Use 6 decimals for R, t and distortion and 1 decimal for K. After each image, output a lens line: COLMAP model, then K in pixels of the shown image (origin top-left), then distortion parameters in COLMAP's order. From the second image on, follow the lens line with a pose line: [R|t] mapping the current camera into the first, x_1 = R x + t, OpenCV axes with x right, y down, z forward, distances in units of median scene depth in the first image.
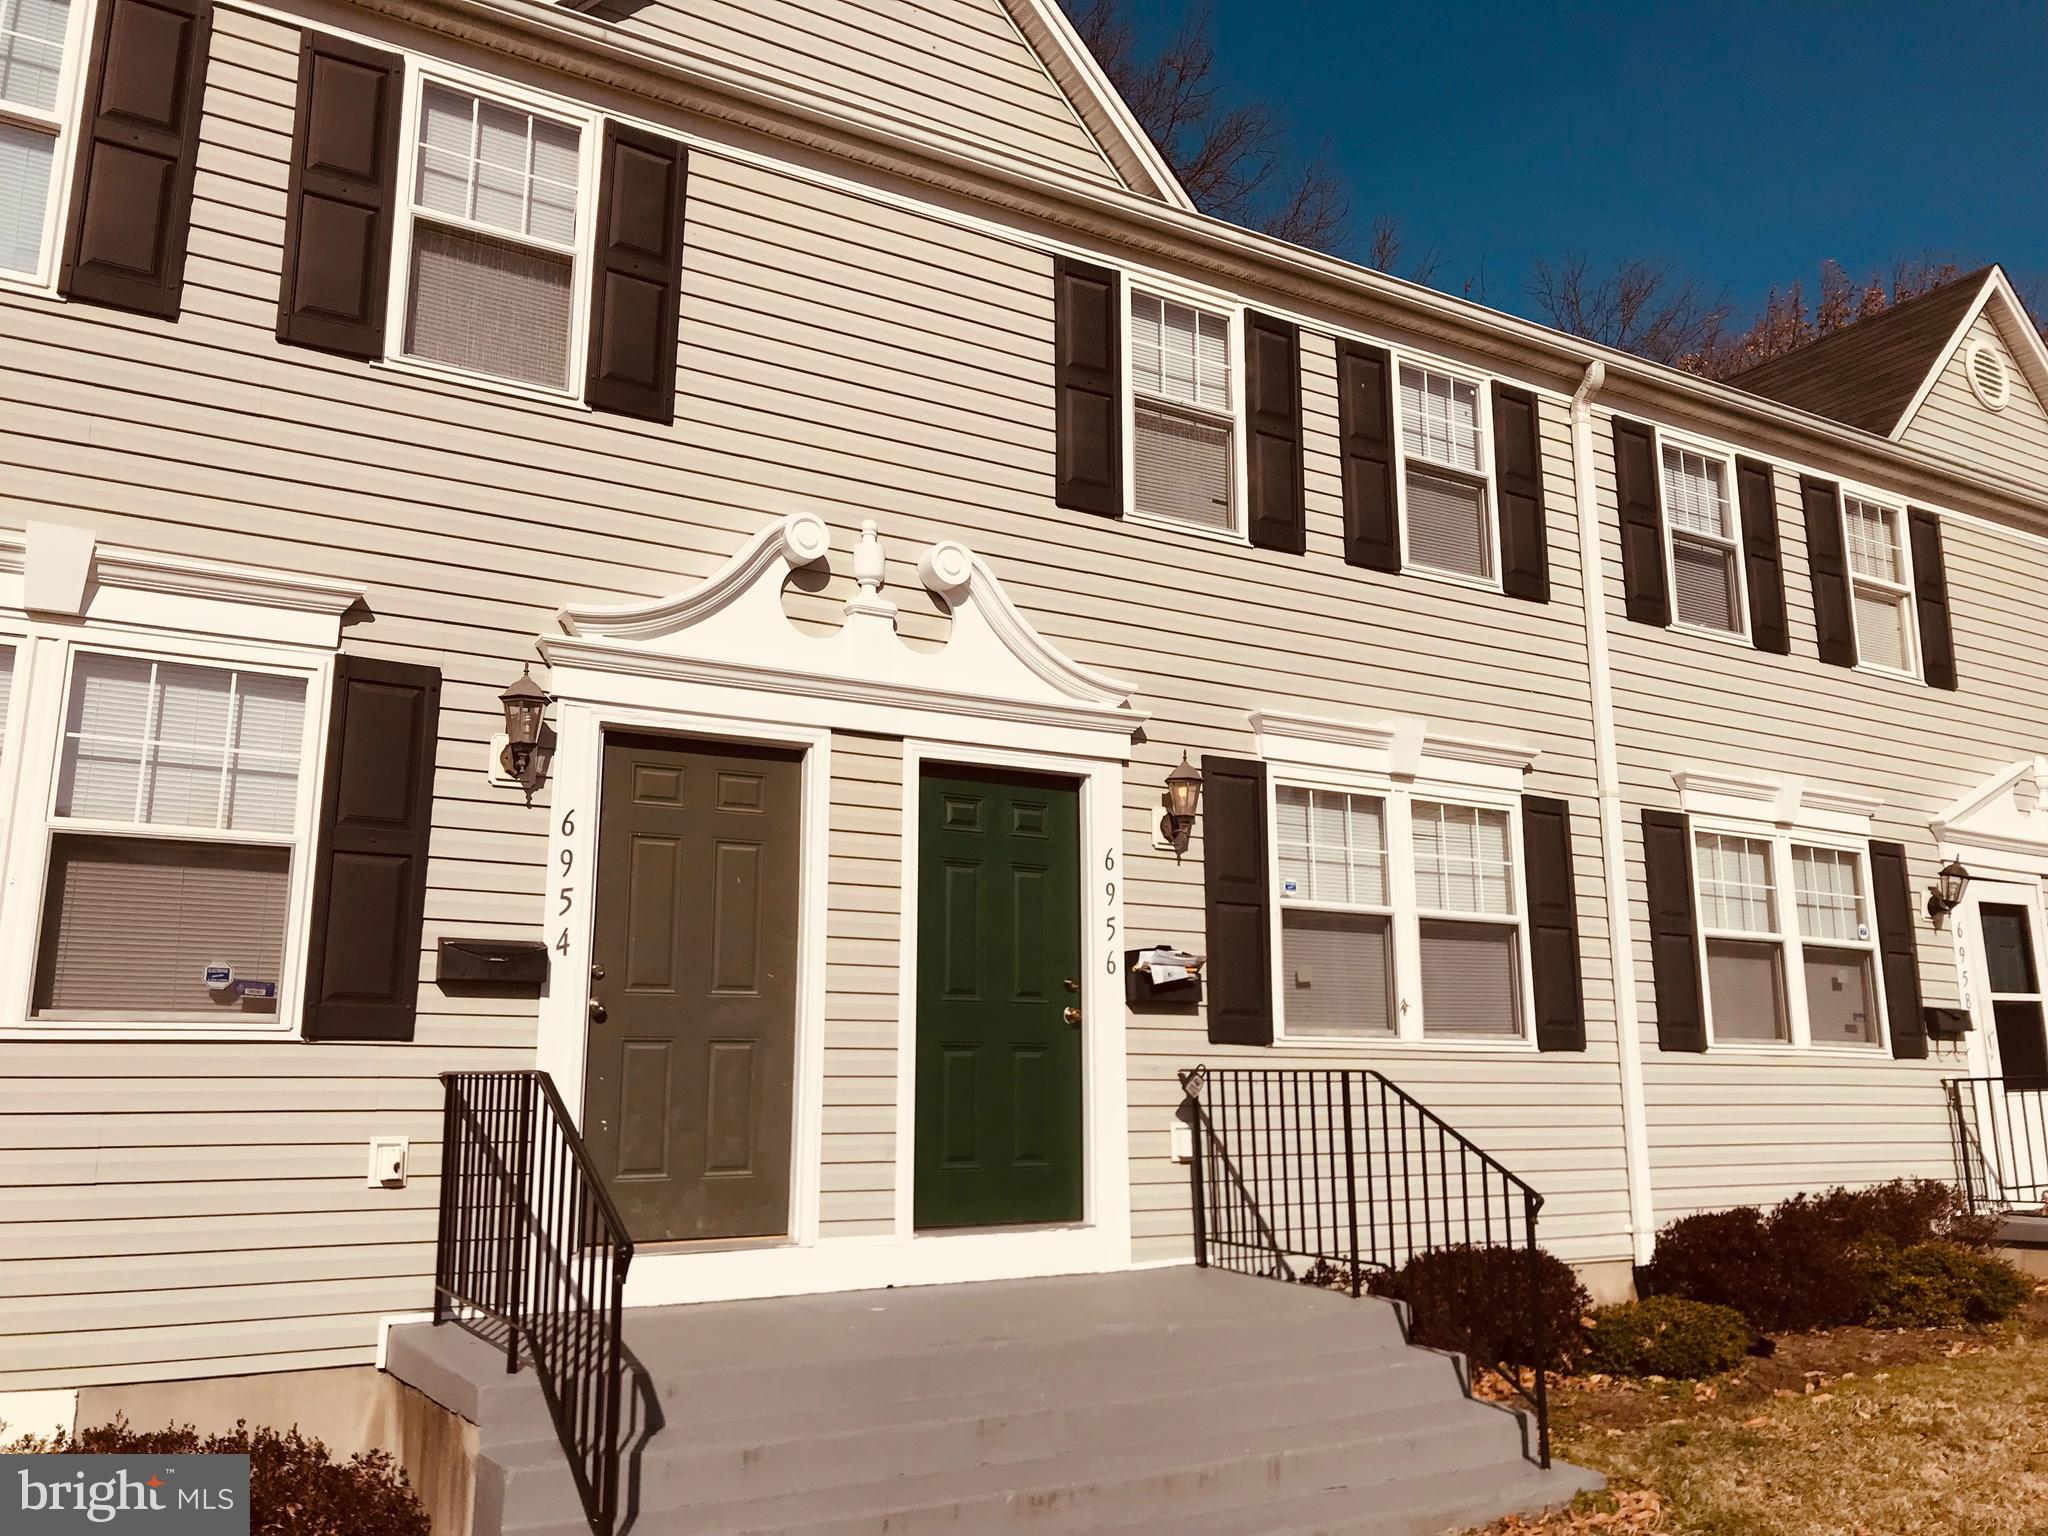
lens RADIAL K [[1686.9, 0, 1024.8], [0, 1686.9, 734.9], [0, 0, 1]] dist [0.010745, -0.000674]
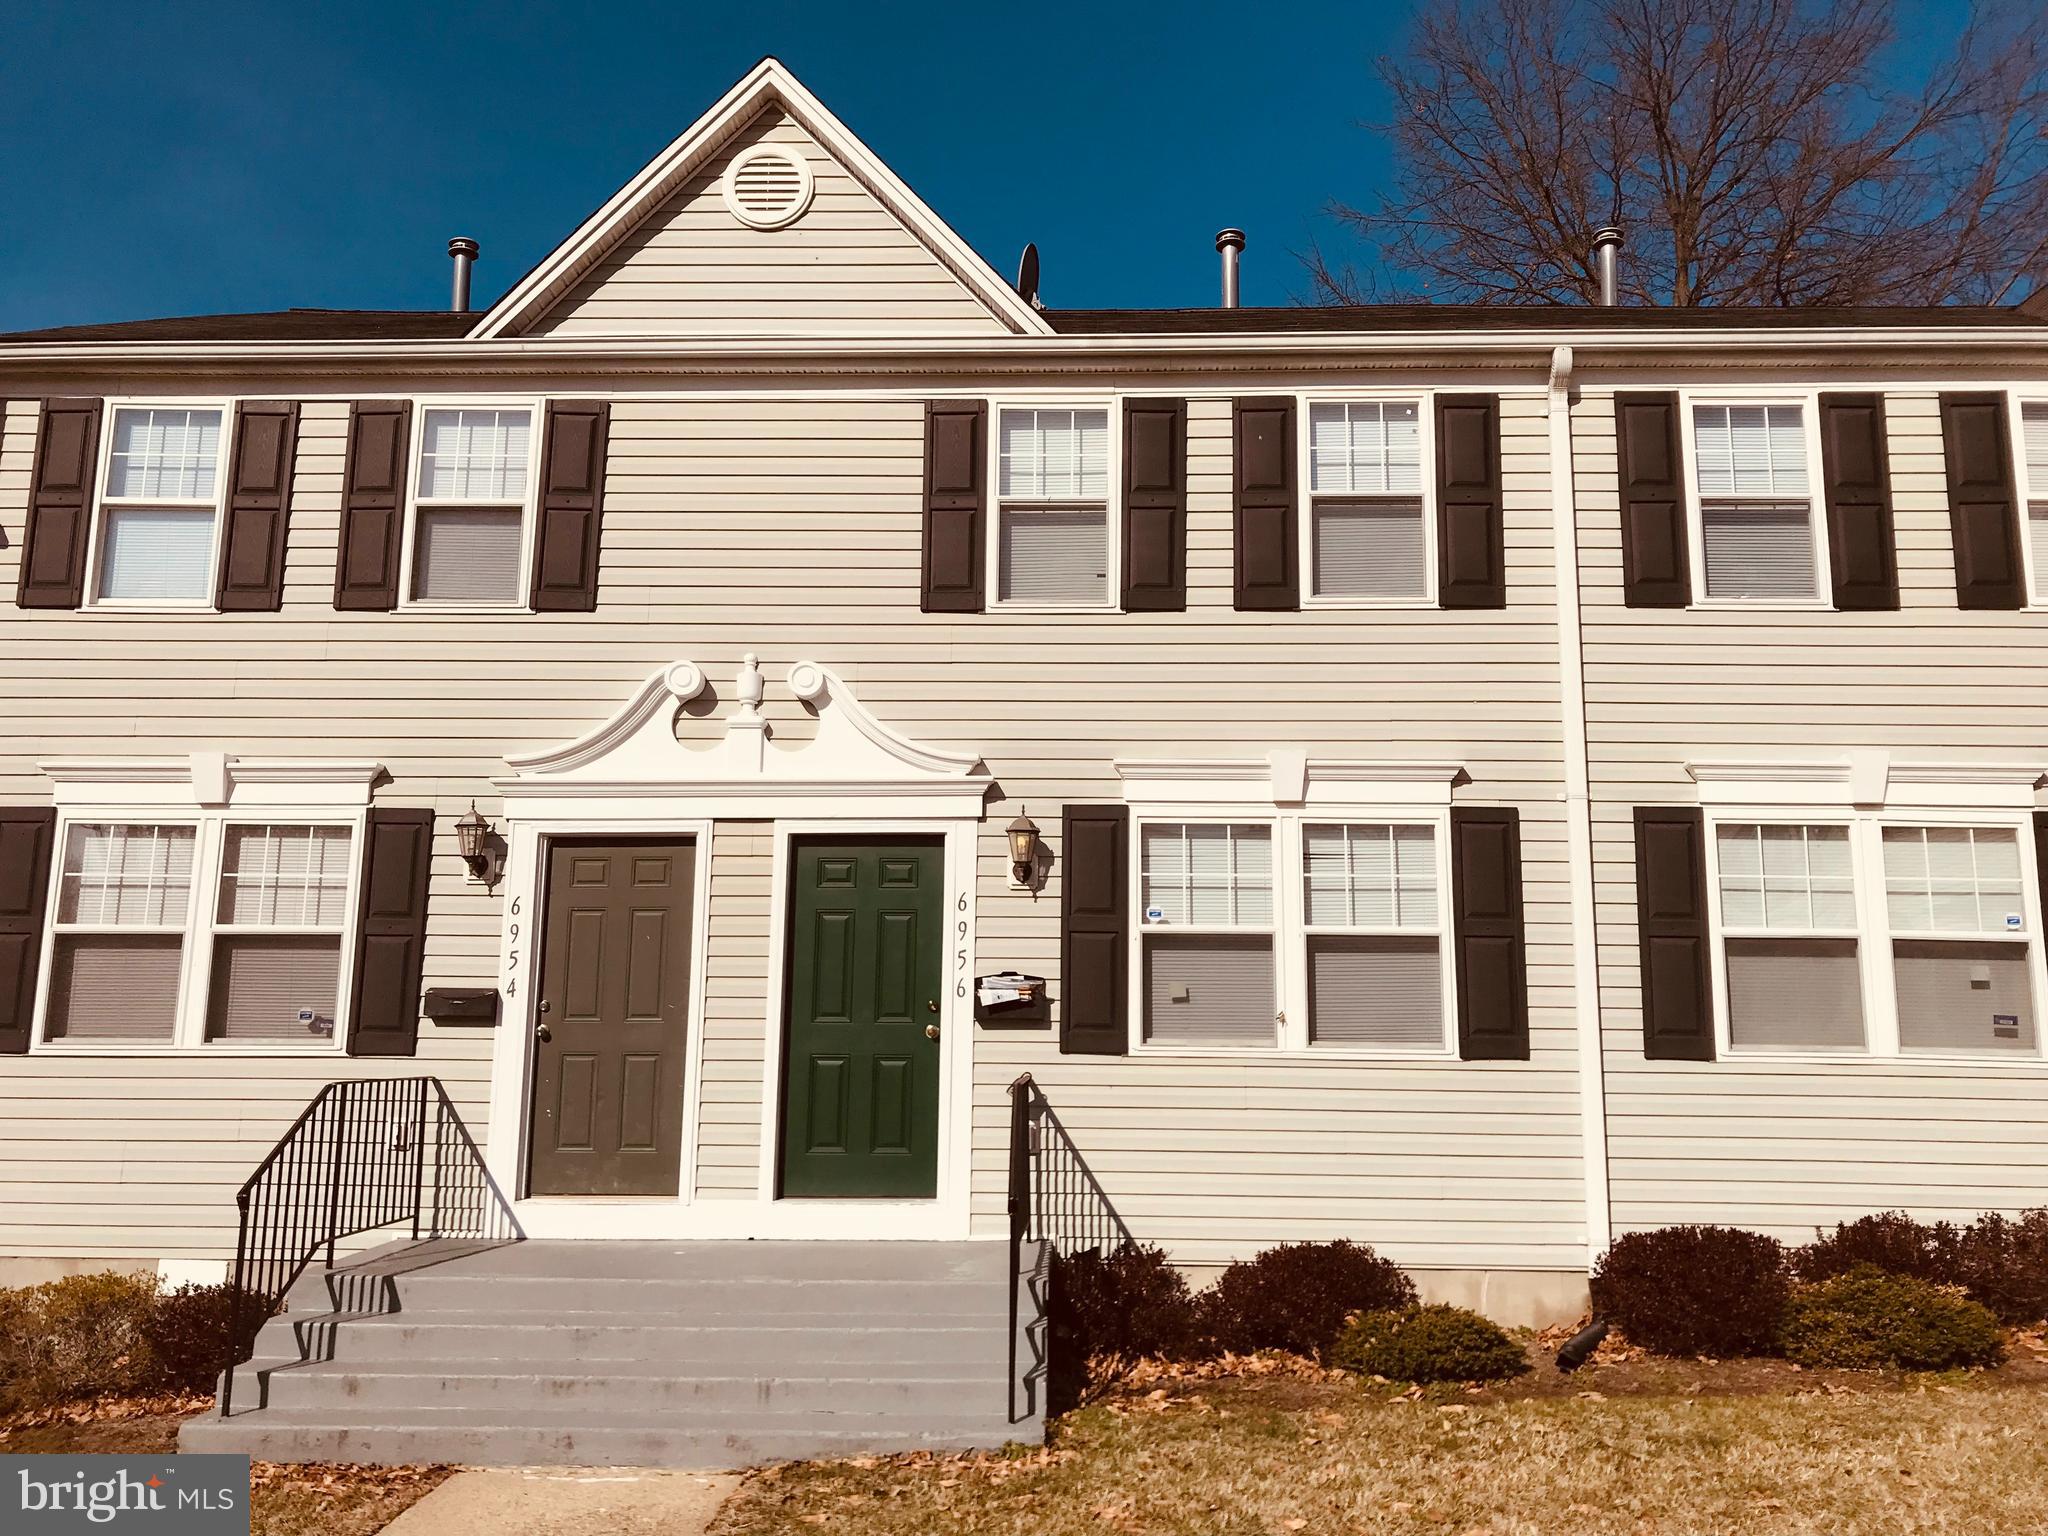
lens RADIAL K [[1676.1, 0, 1034.1], [0, 1676.1, 745.5], [0, 0, 1]] dist [0.055158, -0.091619]
pose [[0.836862, -0.089686, -0.540017, 0.761270], [0.104026, 0.994567, -0.003968, -0.027948], [0.537439, -0.052855, 0.841644, 0.020118]]
